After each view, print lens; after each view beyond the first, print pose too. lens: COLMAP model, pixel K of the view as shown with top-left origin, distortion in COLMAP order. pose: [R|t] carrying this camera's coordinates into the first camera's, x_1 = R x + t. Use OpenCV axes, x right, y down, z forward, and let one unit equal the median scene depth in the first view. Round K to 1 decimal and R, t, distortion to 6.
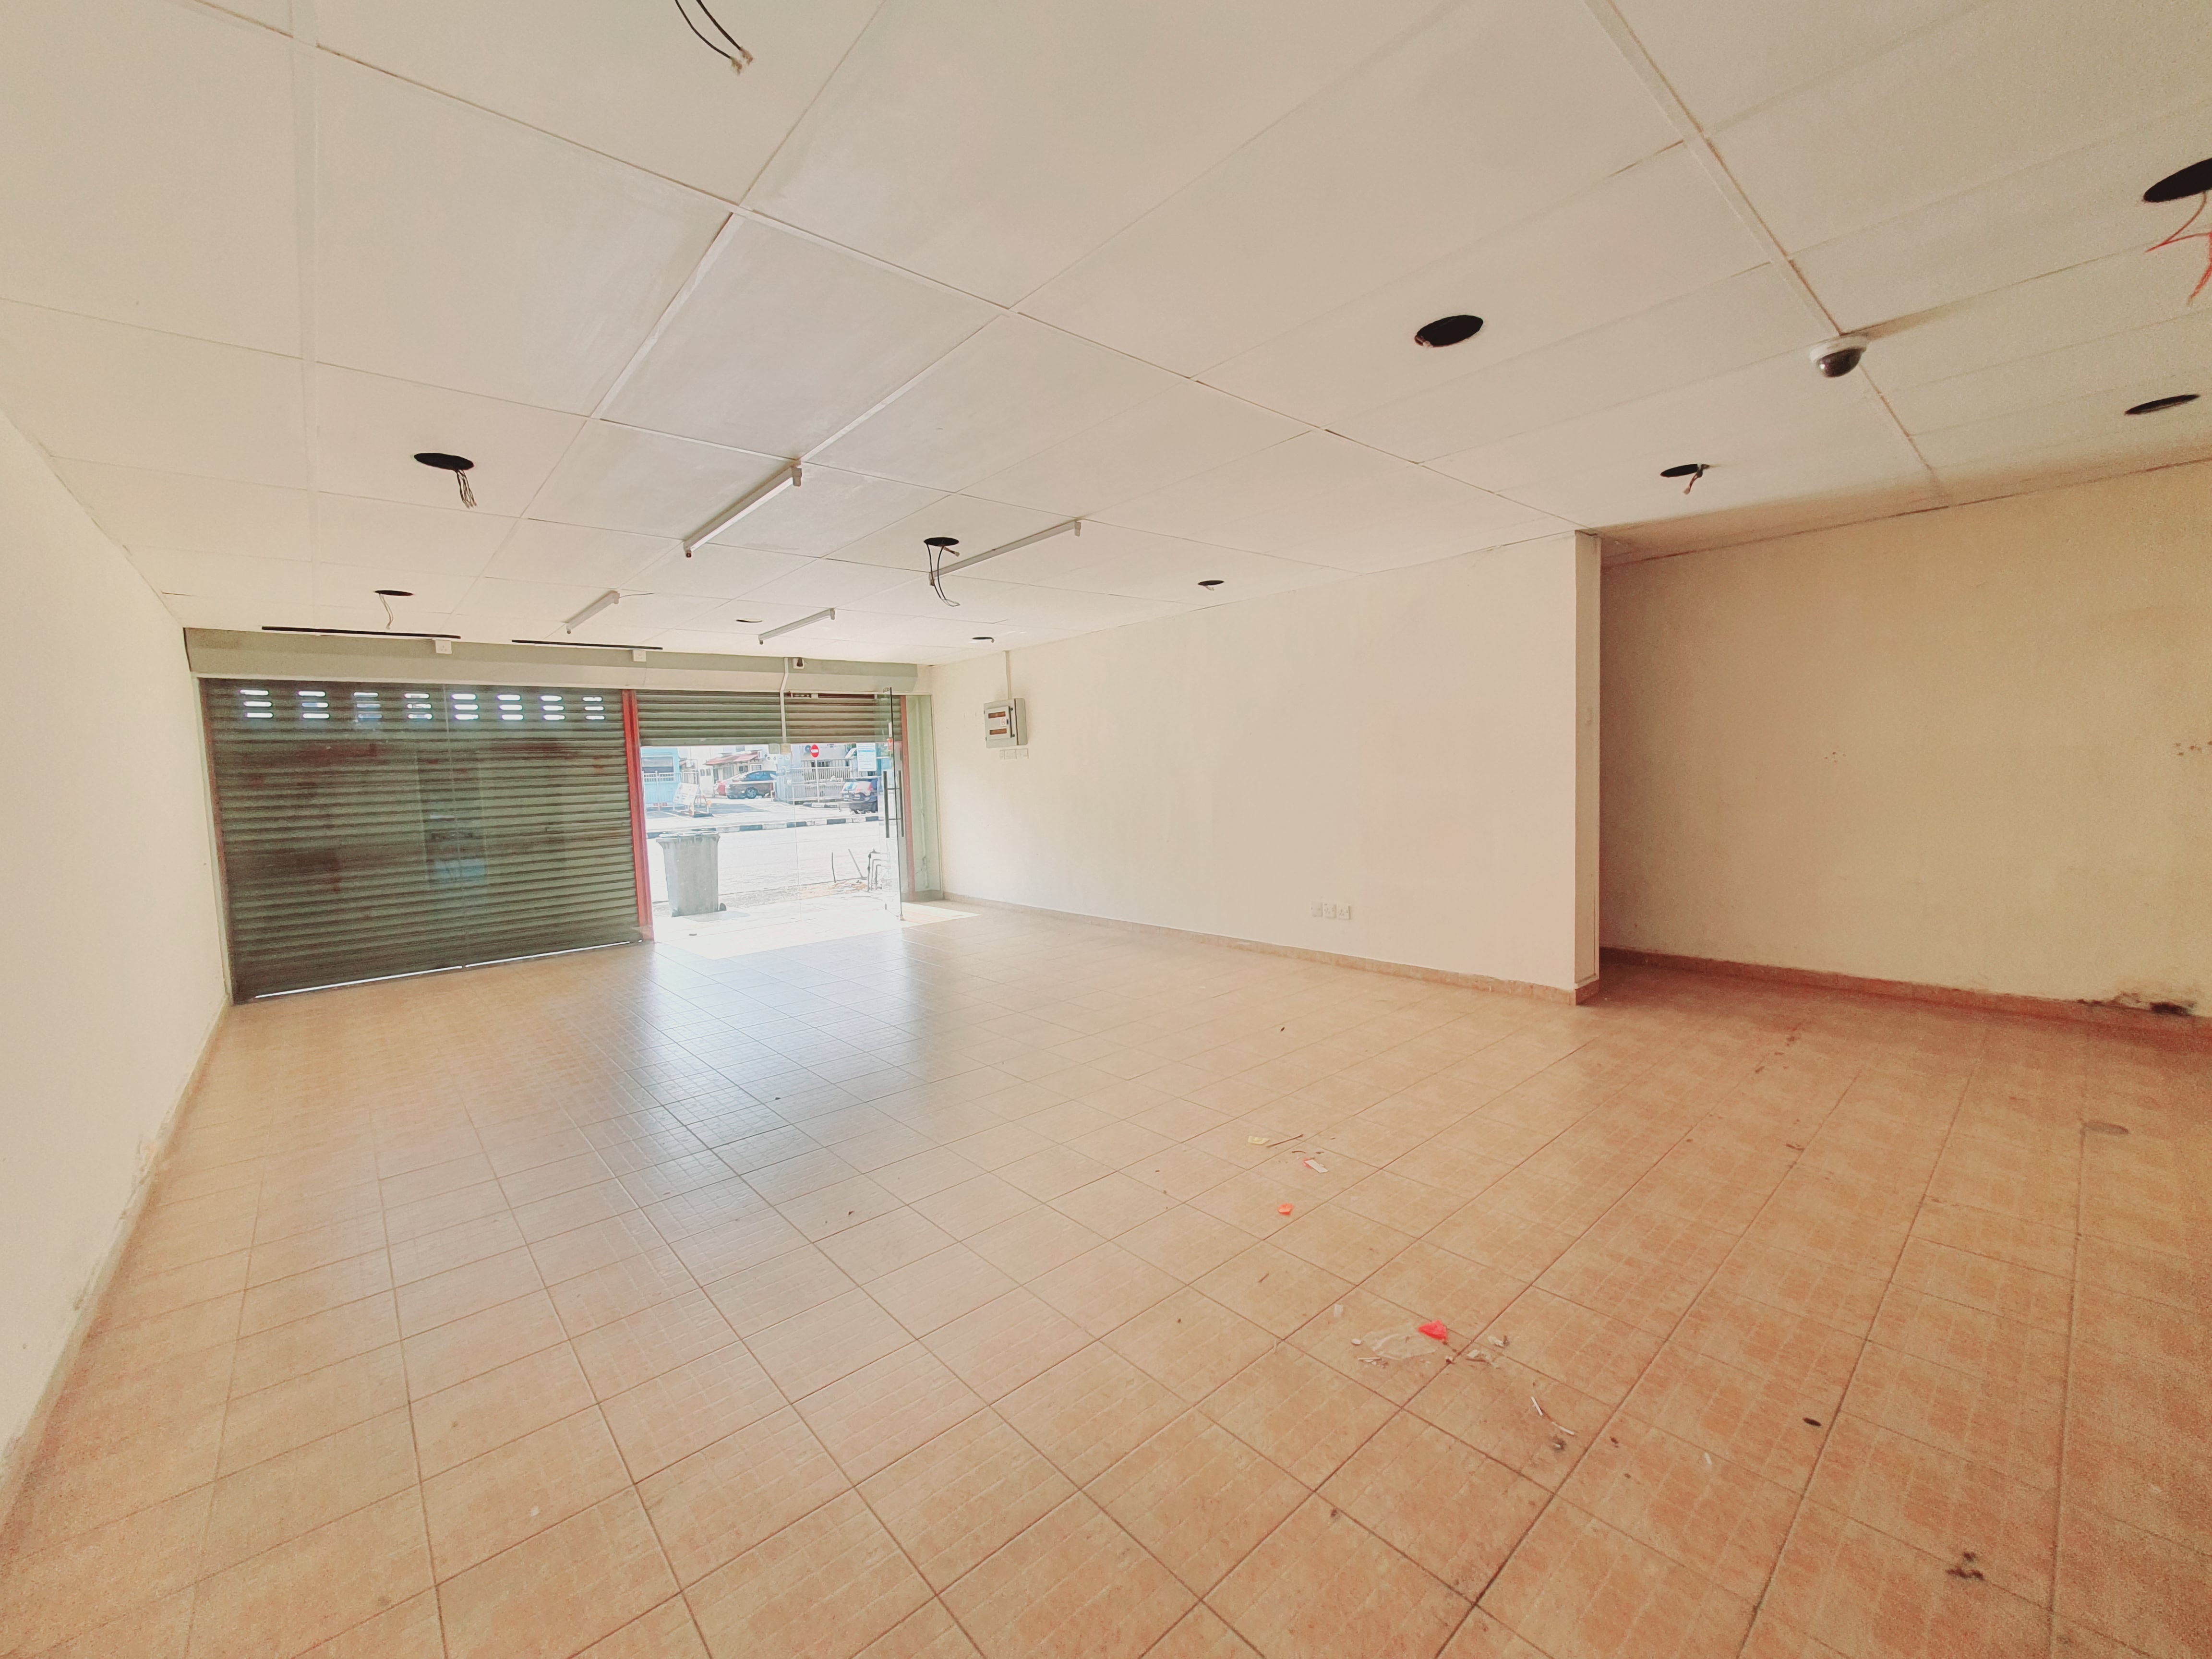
lens RADIAL K [[879.2, 0, 1106.0], [0, 879.2, 829.5], [0, 0, 1]] dist [0.000405, 0.000029]
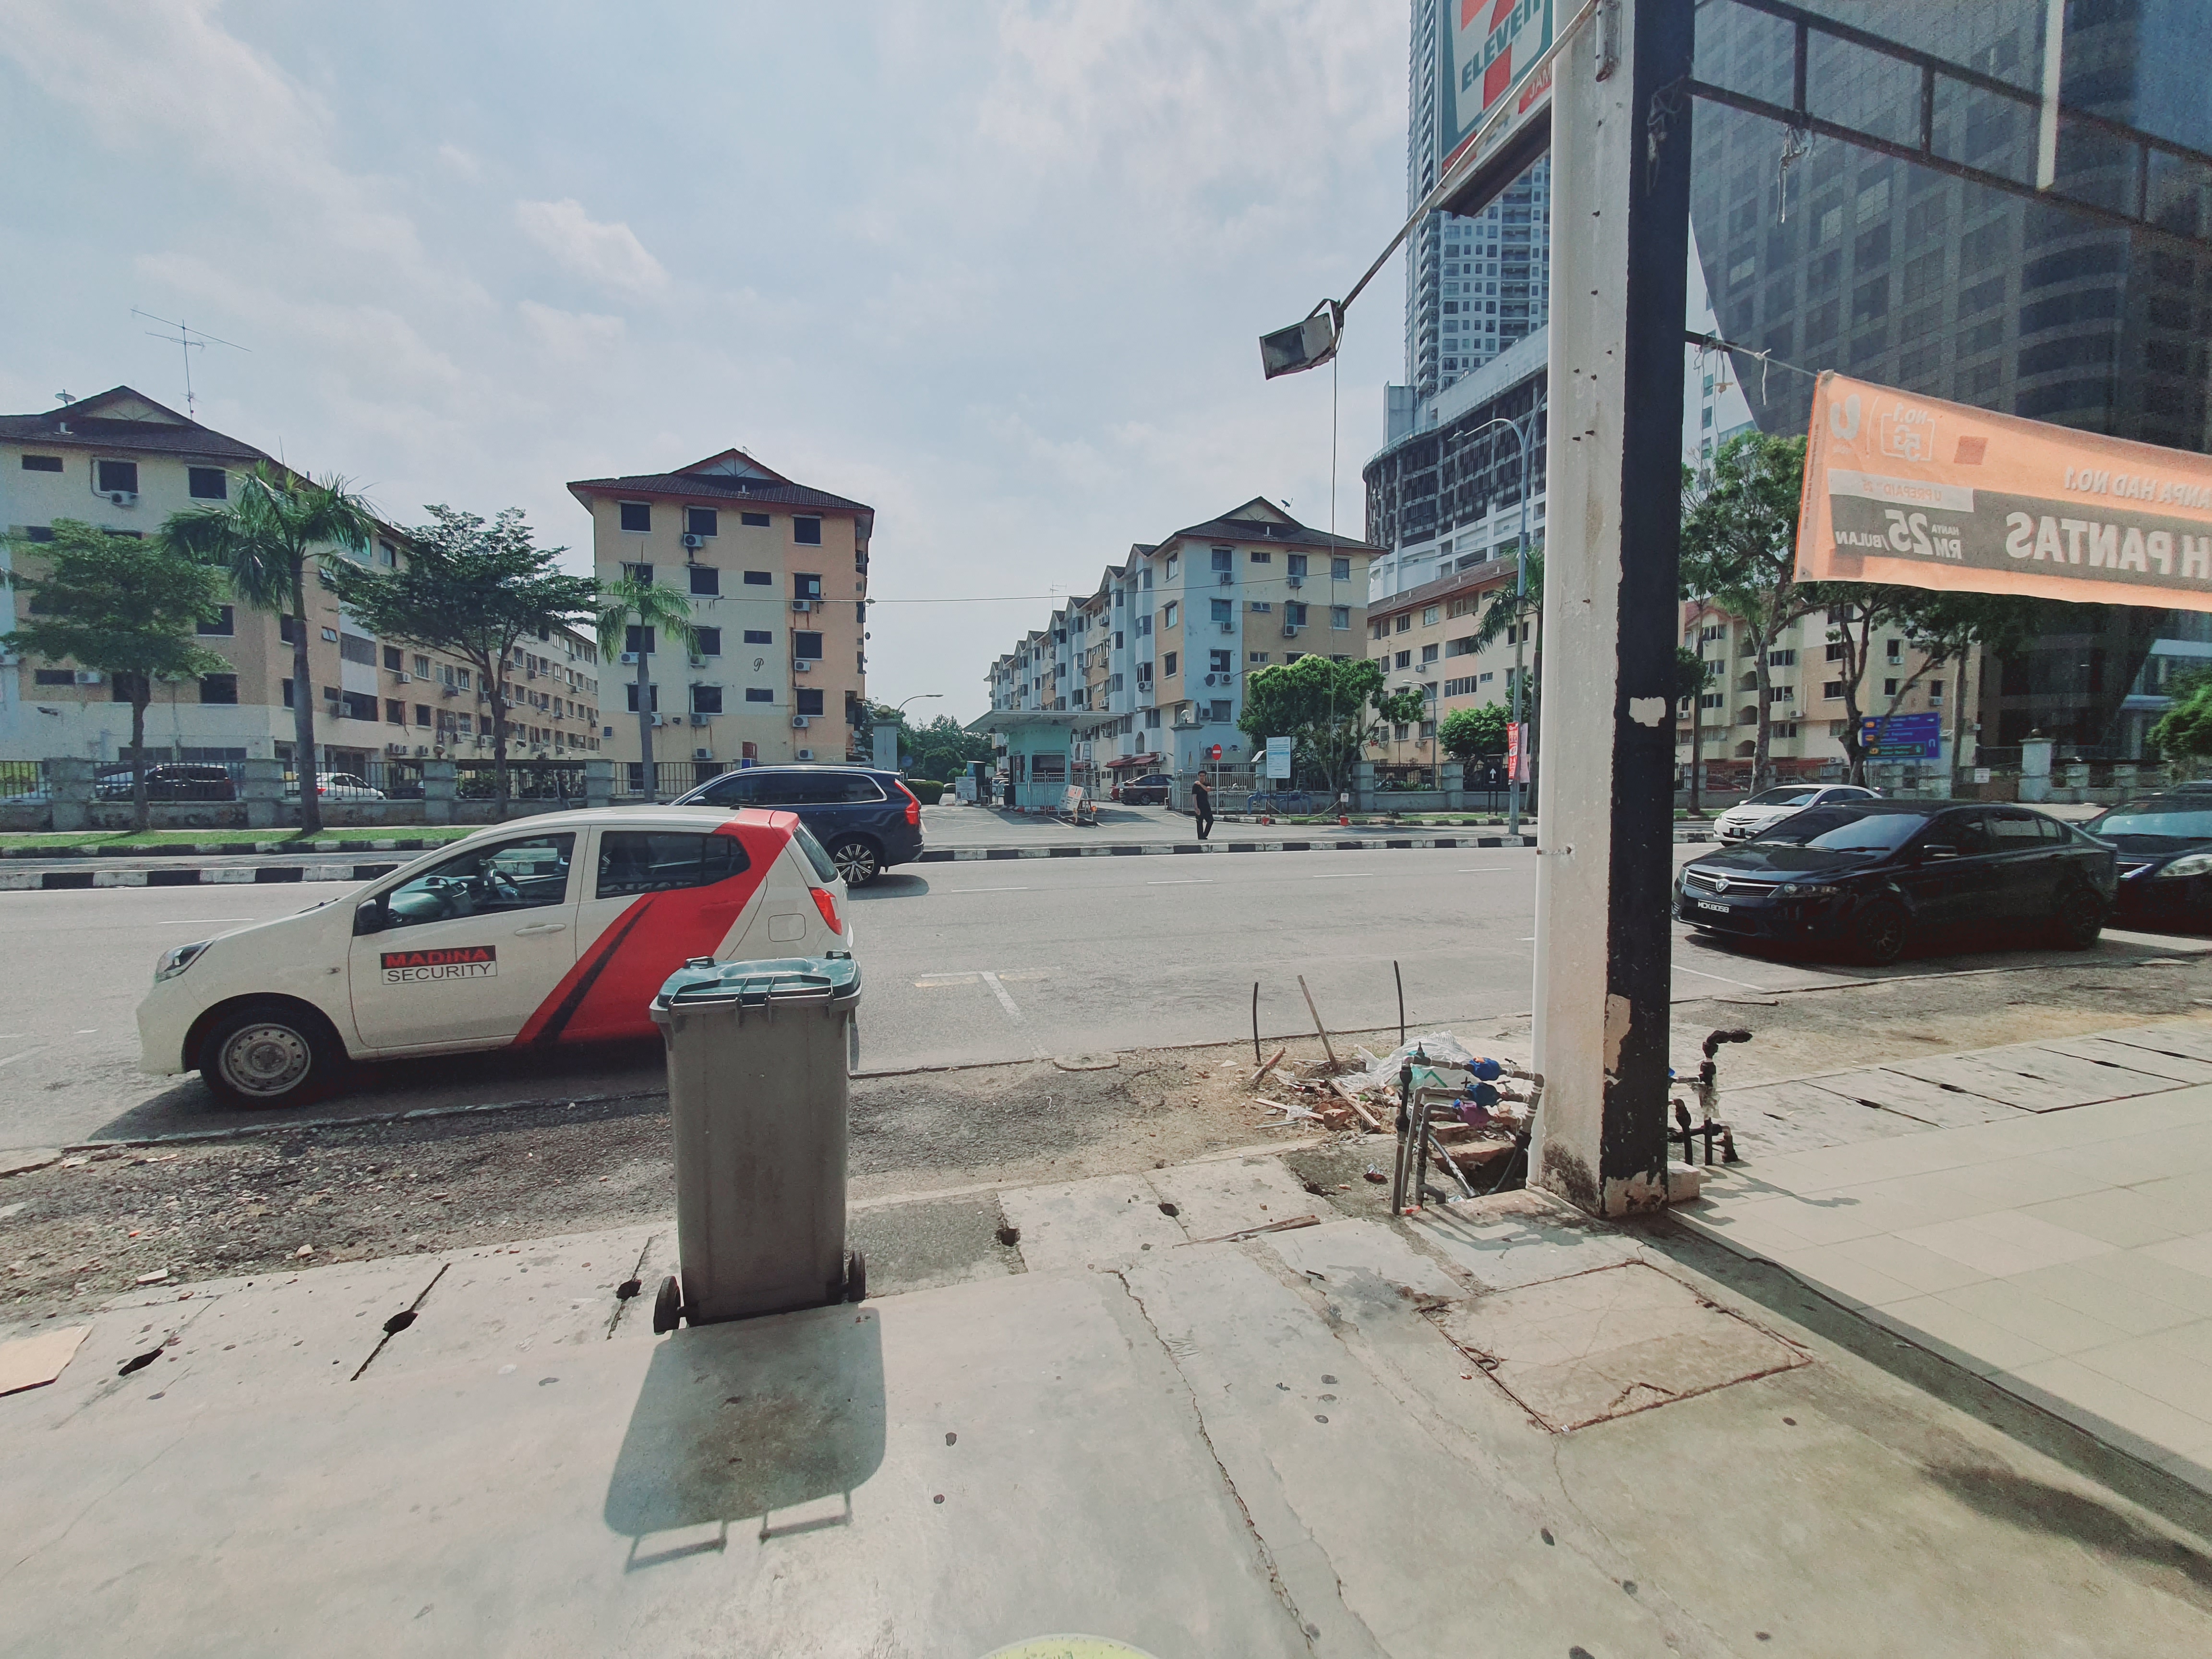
lens RADIAL K [[888.7, 0, 1123.2], [0, 888.7, 846.8], [0, 0, 1]] dist [-0.000240, -0.000113]
pose [[0.912348, 0.065515, -0.404140, -0.383113], [-0.062737, 0.997827, 0.020129, -0.063054], [0.404581, 0.006990, 0.914476, 1.136568]]
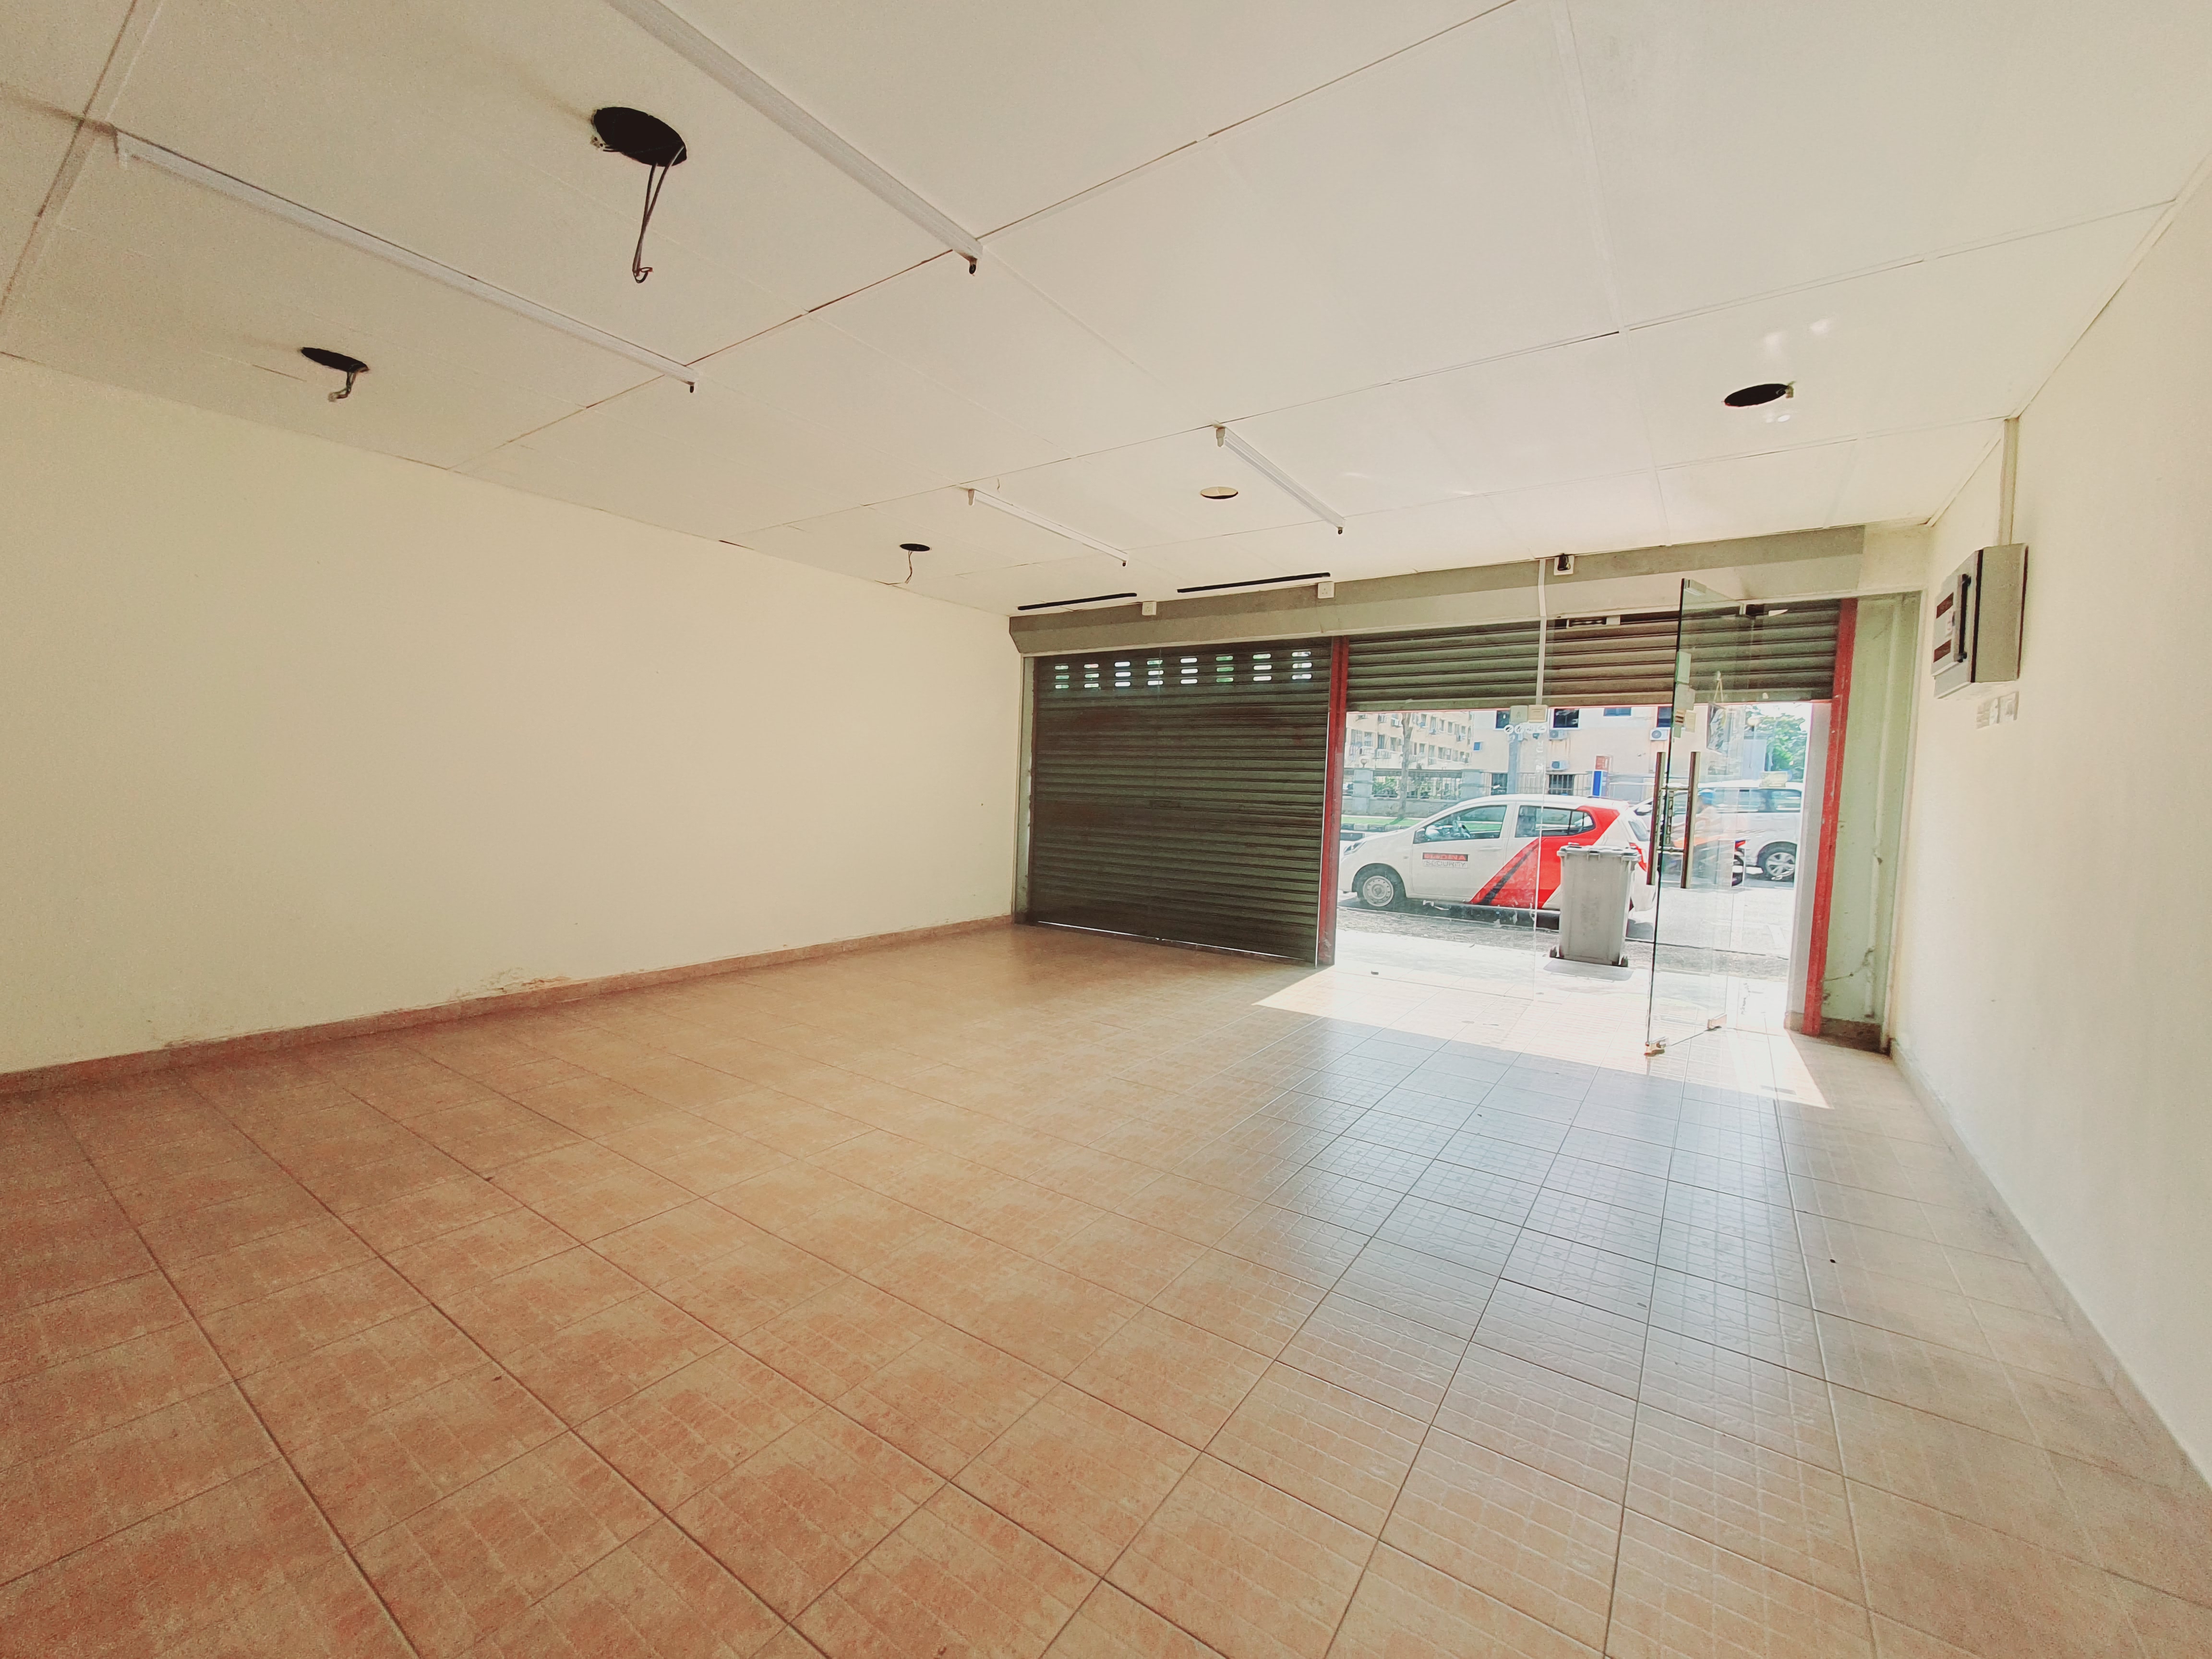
lens RADIAL K [[895.3, 0, 1101.5], [0, 895.3, 839.5], [0, 0, 1]] dist [0.001088, 0.000080]
pose [[0.242770, 0.108334, -0.964016, 0.181784], [-0.110769, 0.990341, 0.083397, -0.026050], [0.963739, 0.086537, 0.252425, 0.608611]]
